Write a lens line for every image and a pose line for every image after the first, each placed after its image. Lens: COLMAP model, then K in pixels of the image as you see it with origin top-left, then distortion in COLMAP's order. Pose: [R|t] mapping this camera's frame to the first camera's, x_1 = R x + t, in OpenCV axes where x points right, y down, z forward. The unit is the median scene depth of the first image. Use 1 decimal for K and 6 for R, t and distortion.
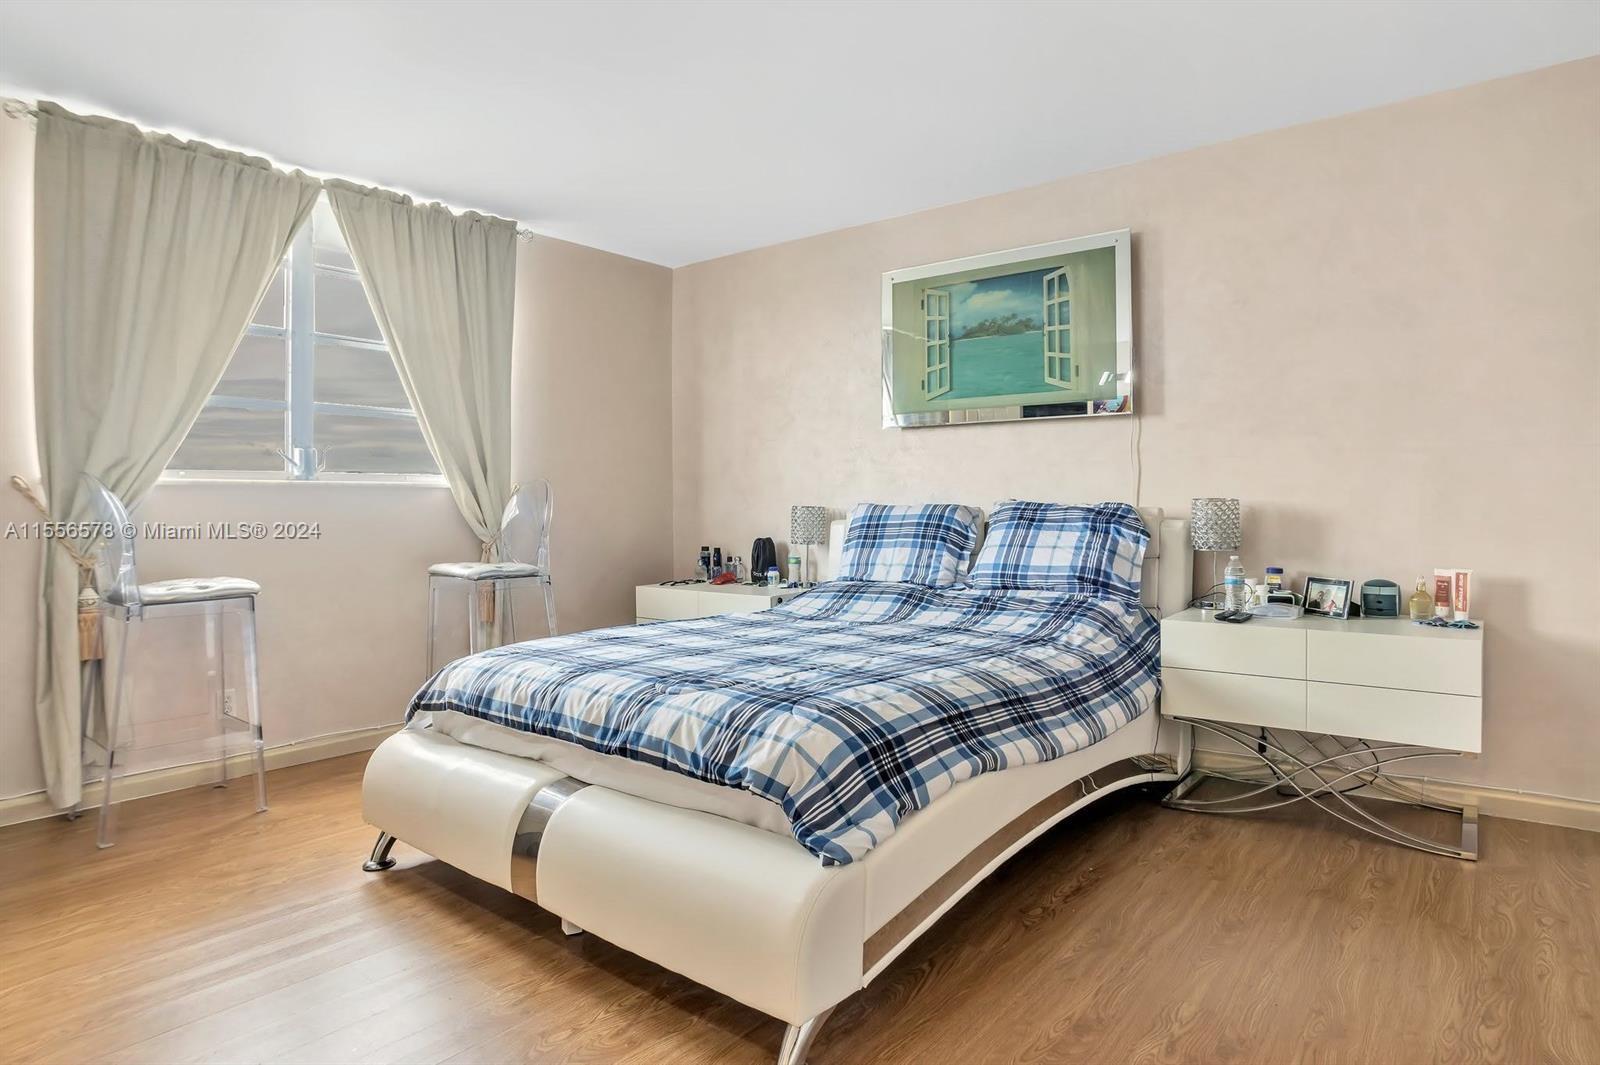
lens RADIAL K [[915.9, 0, 798.2], [0, 915.9, 524.6], [0, 0, 1]] dist [-0.091097, 0.045787]
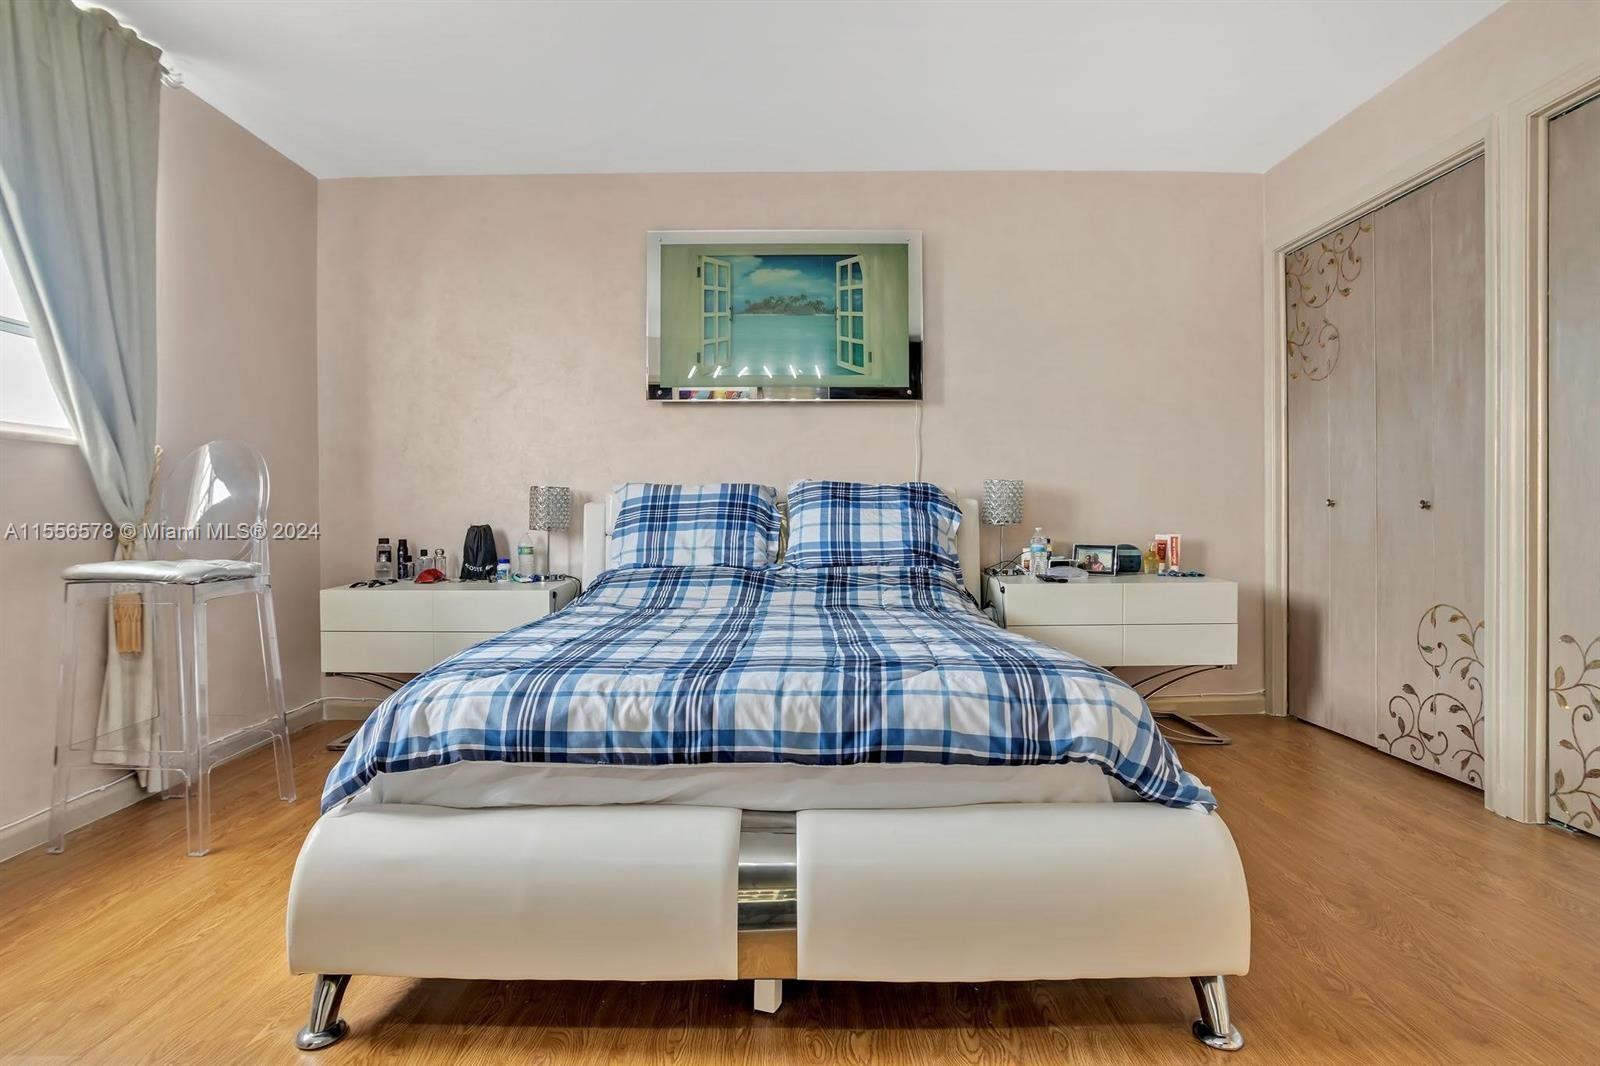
lens RADIAL K [[915.9, 0, 798.2], [0, 915.9, 525.1], [0, 0, 1]] dist [-0.091097, 0.045787]
pose [[0.785732, -0.009242, 0.618499, -0.407686], [0.013335, 0.999909, -0.001999, 0.025318], [-0.618424, 0.009818, 0.785783, 0.223418]]
